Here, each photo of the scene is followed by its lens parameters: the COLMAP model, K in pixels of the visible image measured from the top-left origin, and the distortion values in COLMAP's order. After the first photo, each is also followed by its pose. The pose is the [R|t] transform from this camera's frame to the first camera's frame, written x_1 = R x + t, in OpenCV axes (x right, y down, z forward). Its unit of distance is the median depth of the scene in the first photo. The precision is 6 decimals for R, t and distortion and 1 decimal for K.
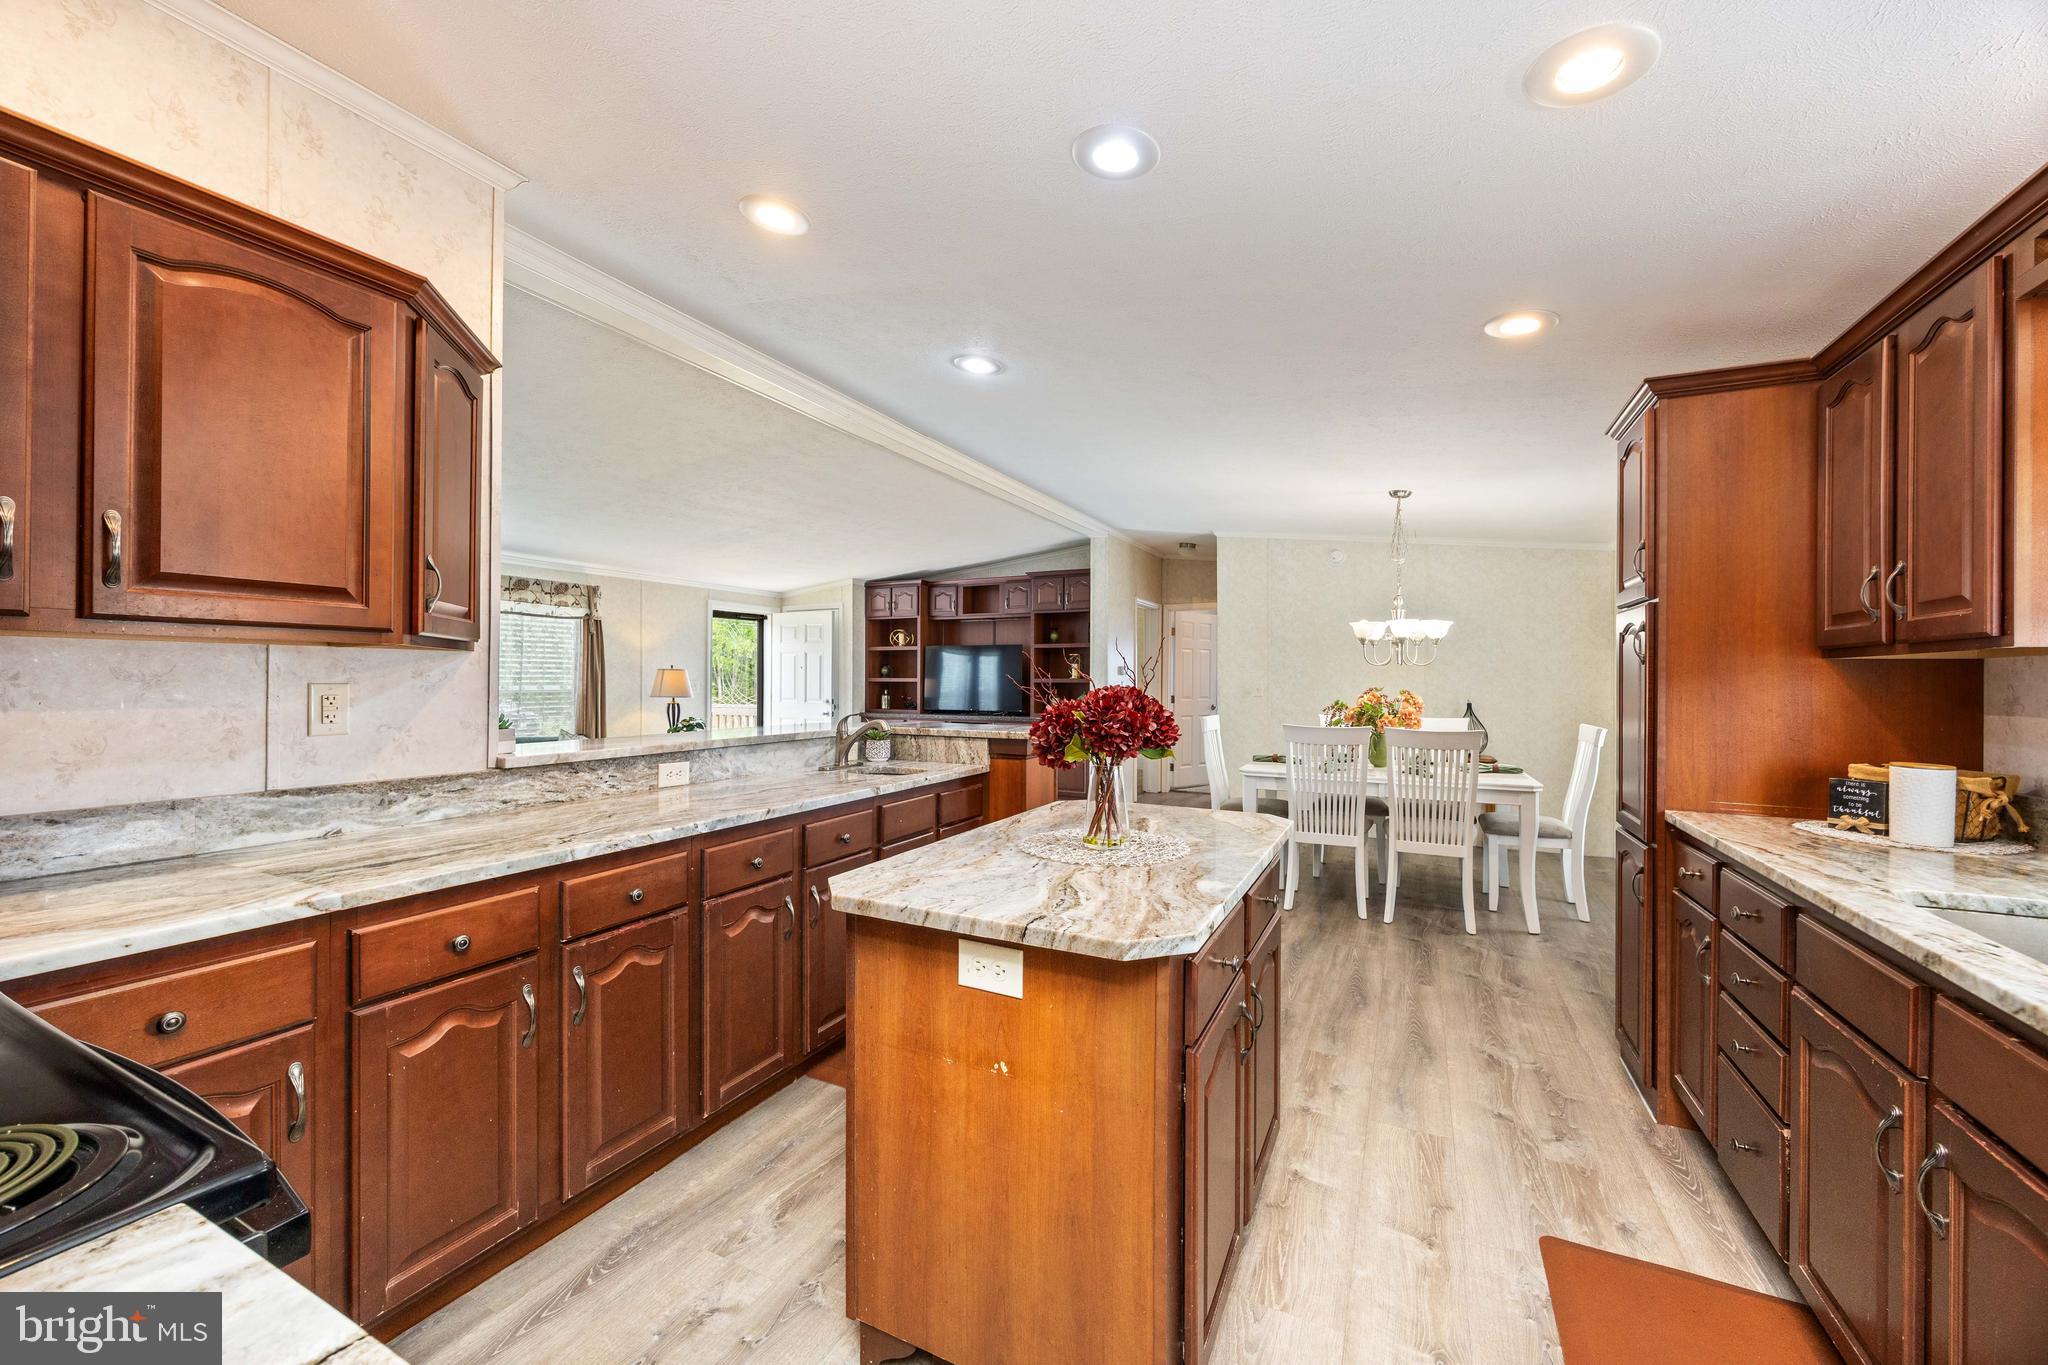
lens RADIAL K [[784.0, 0, 1032.6], [0, 784.0, 680.2], [0, 0, 1]] dist [0.000969, -0.000899]
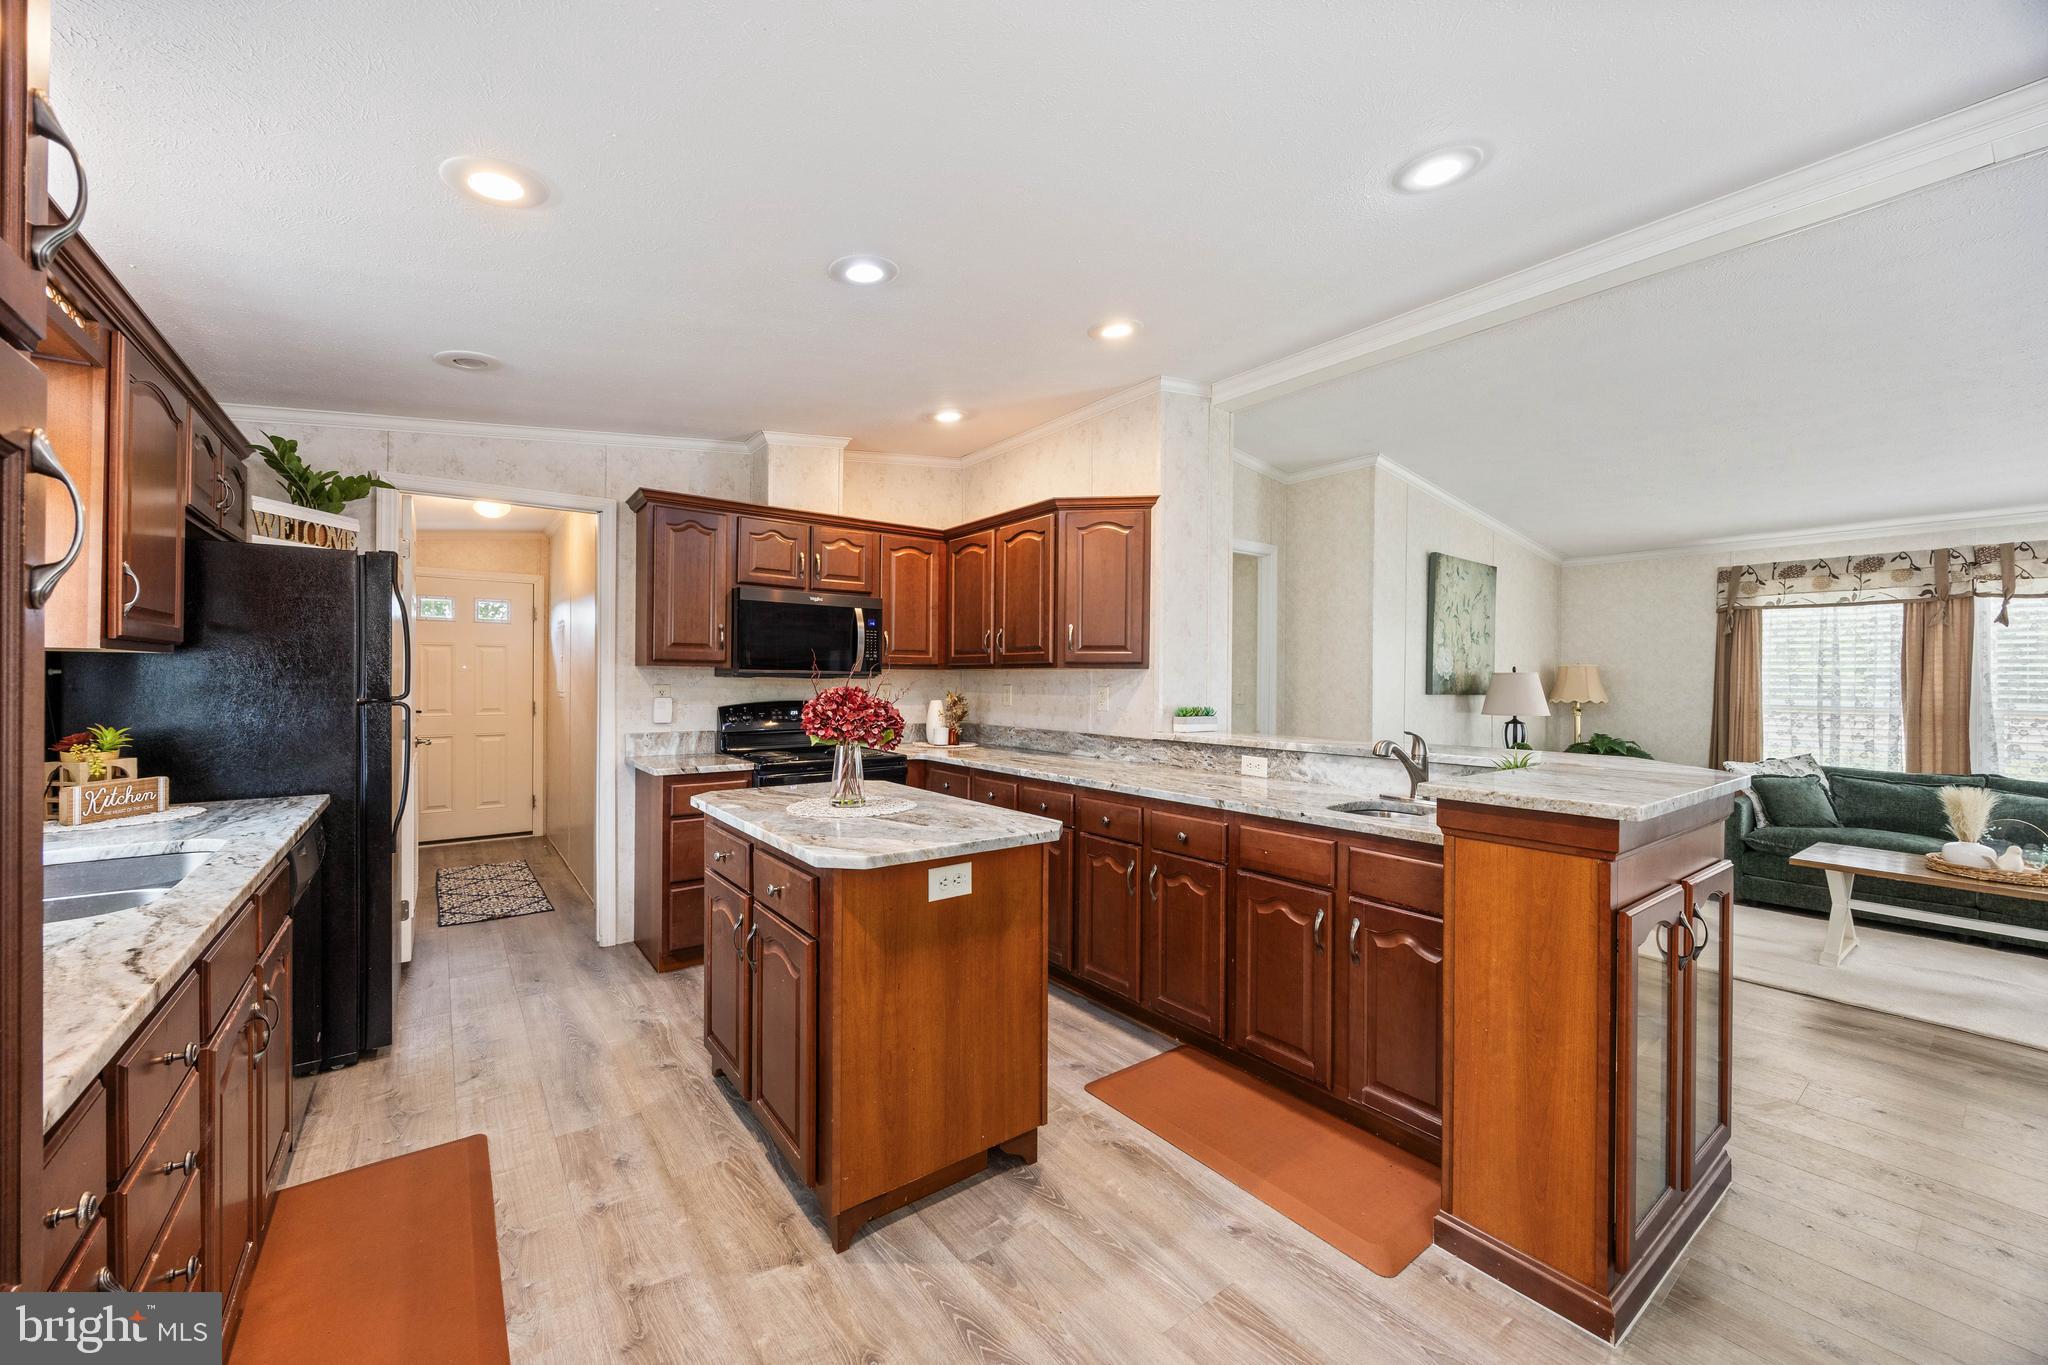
lens RADIAL K [[784.0, 0, 1025.4], [0, 784.0, 680.6], [0, 0, 1]] dist [0.000969, -0.000899]
pose [[-0.451373, -0.008581, -0.892294, 1.006134], [-0.011046, 0.999931, -0.004029, -0.000855], [0.892267, 0.008038, -0.451437, 1.624733]]
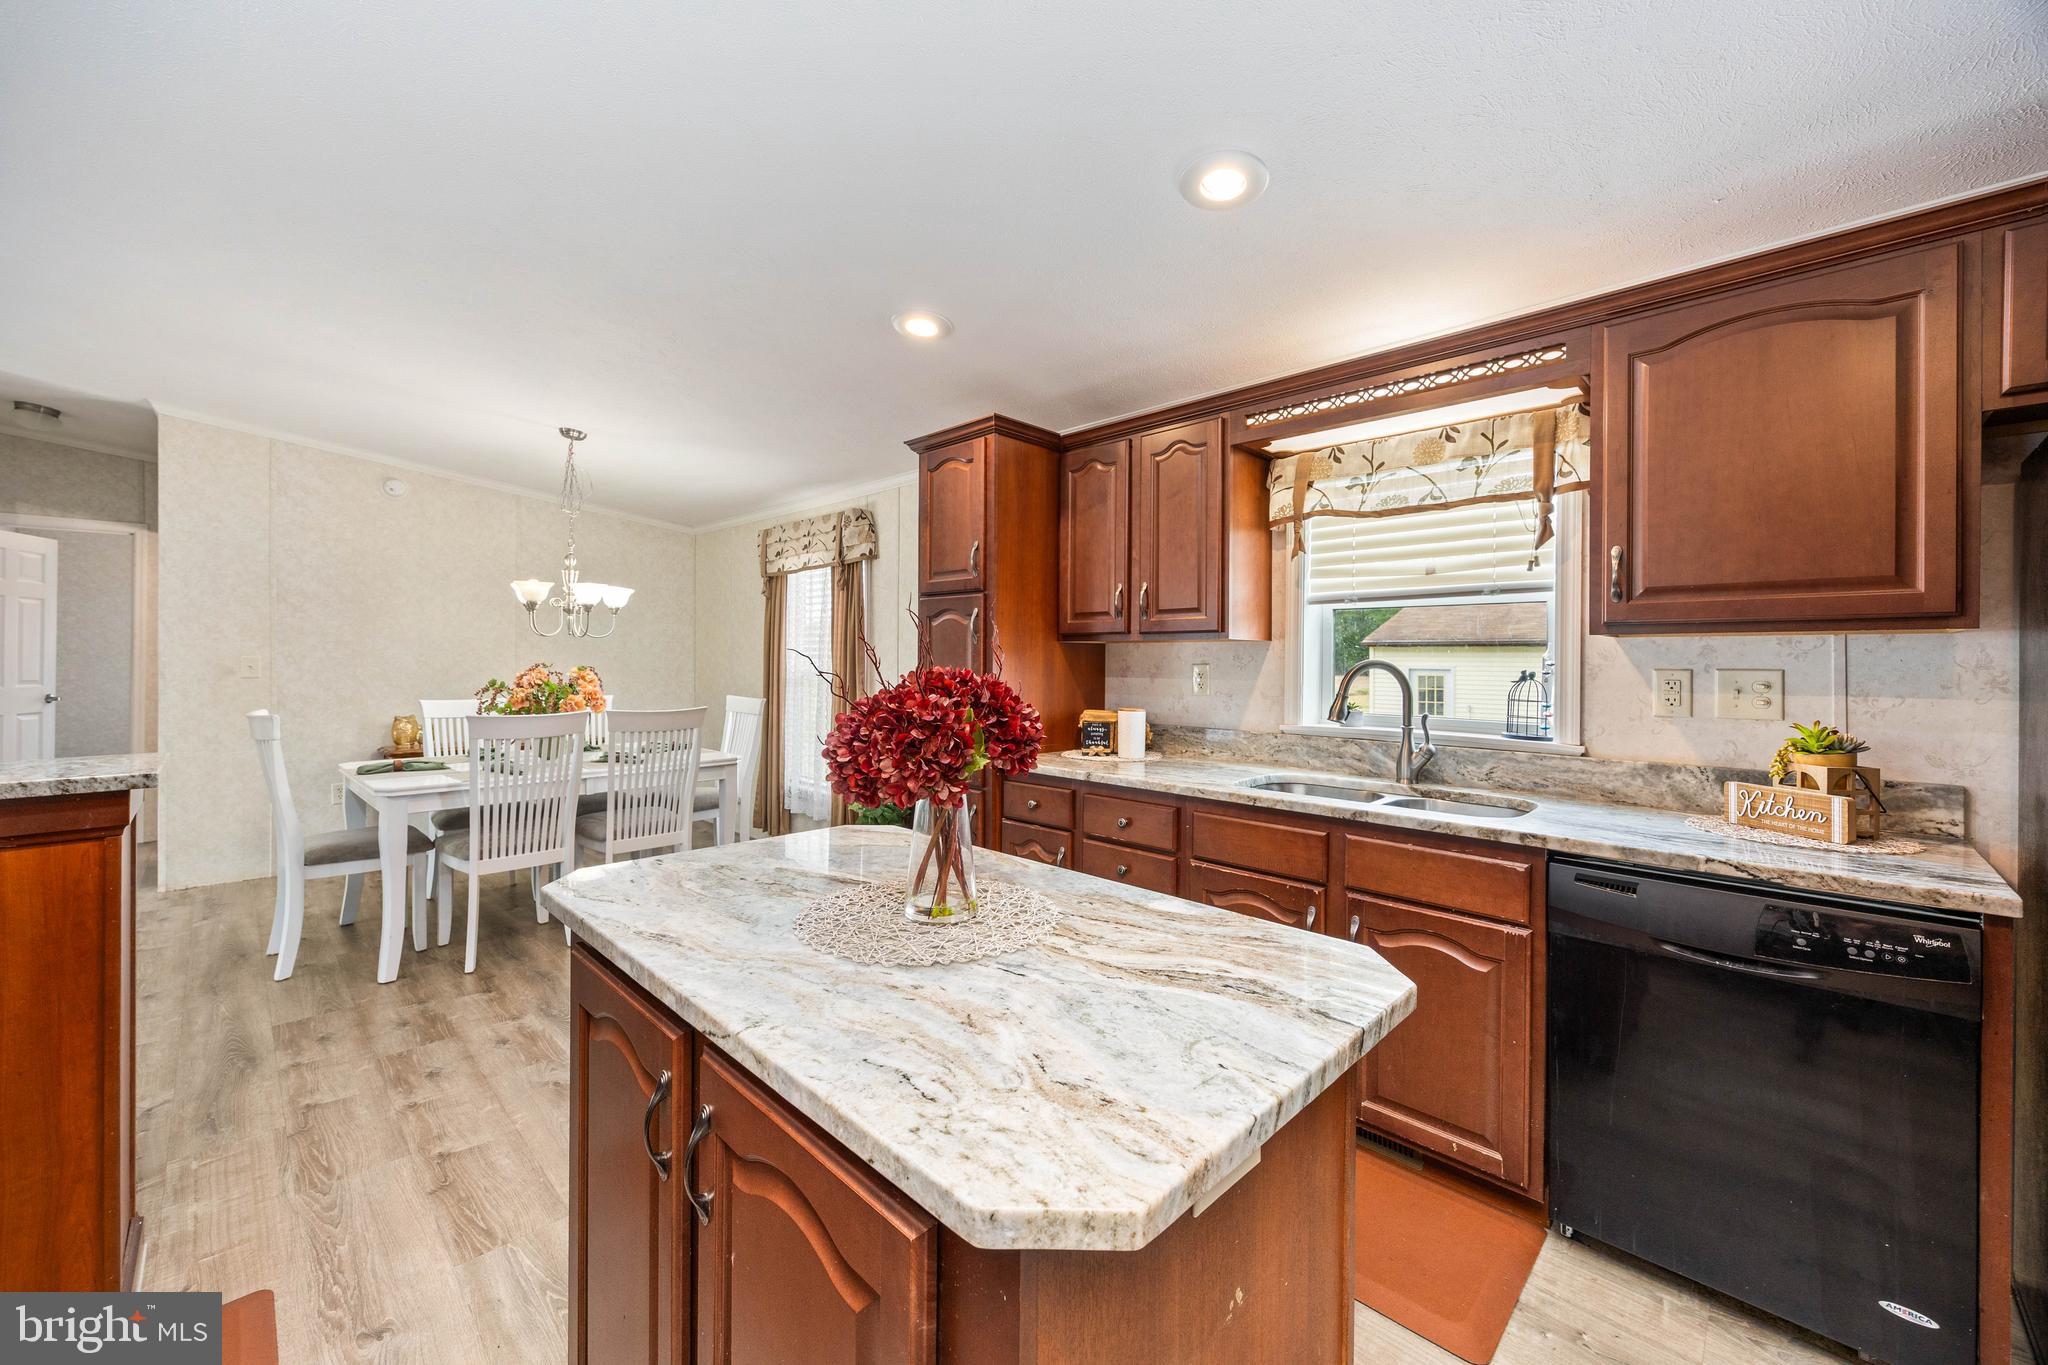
lens RADIAL K [[784.0, 0, 1026.0], [0, 784.0, 660.4], [0, 0, 1]] dist [0.000969, -0.000899]
pose [[0.316971, -0.003540, 0.948429, -0.428467], [-0.005238, 0.999971, 0.005483, -0.000352], [-0.948421, -0.006706, 0.316944, 0.627715]]
